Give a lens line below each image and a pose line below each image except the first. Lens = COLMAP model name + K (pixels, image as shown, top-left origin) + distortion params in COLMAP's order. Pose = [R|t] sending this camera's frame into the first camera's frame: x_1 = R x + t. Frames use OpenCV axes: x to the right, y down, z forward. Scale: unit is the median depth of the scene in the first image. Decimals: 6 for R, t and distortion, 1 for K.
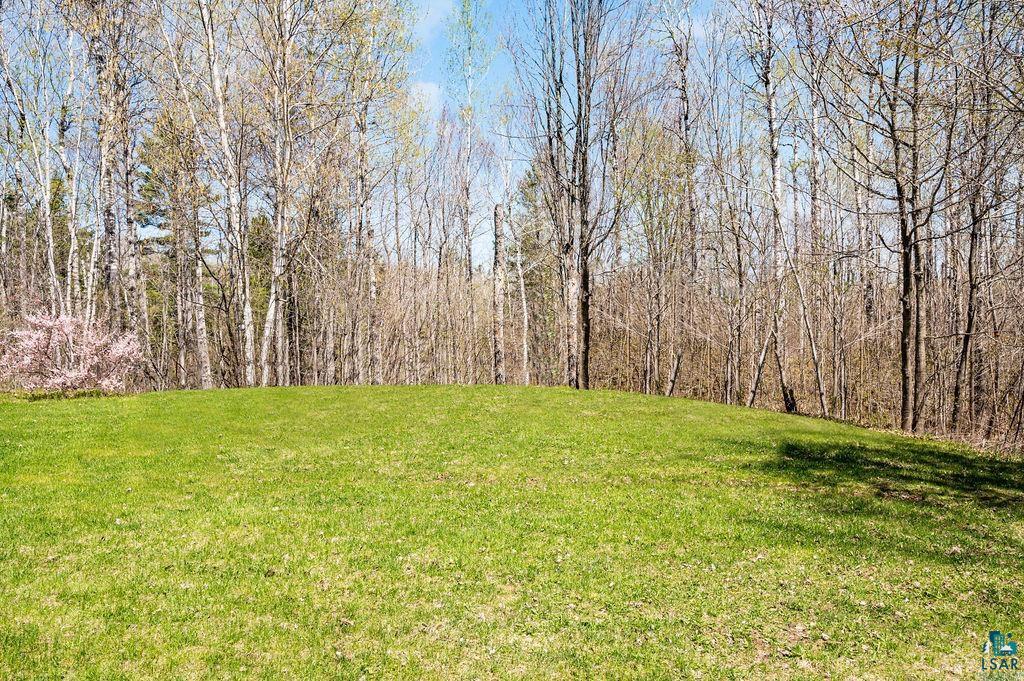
lens RADIAL K [[764.3, 0, 512.2], [0, 764.3, 340.5], [0, 0, 1]] dist [-0.000622, -0.000106]
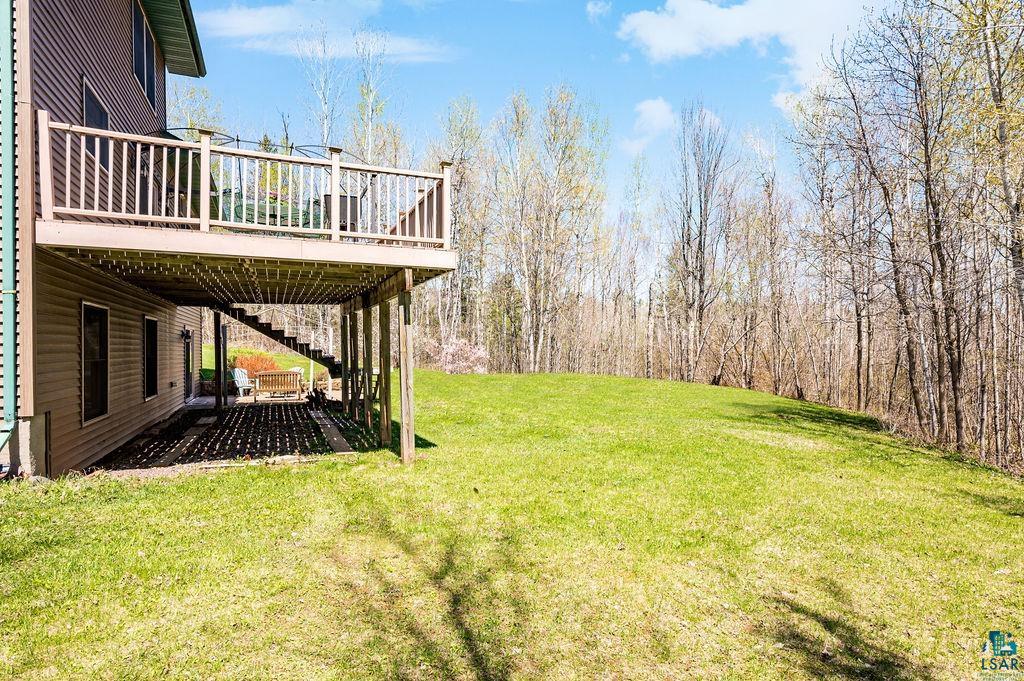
lens RADIAL K [[560.2, 0, 512.5], [0, 560.2, 340.9], [0, 0, 1]] dist [-0.000352, 0.001947]
pose [[0.964958, 0.033708, -0.260231, 0.012677], [-0.037357, 0.999261, -0.009088, -0.009925], [0.259732, 0.018491, 0.965504, -0.376509]]
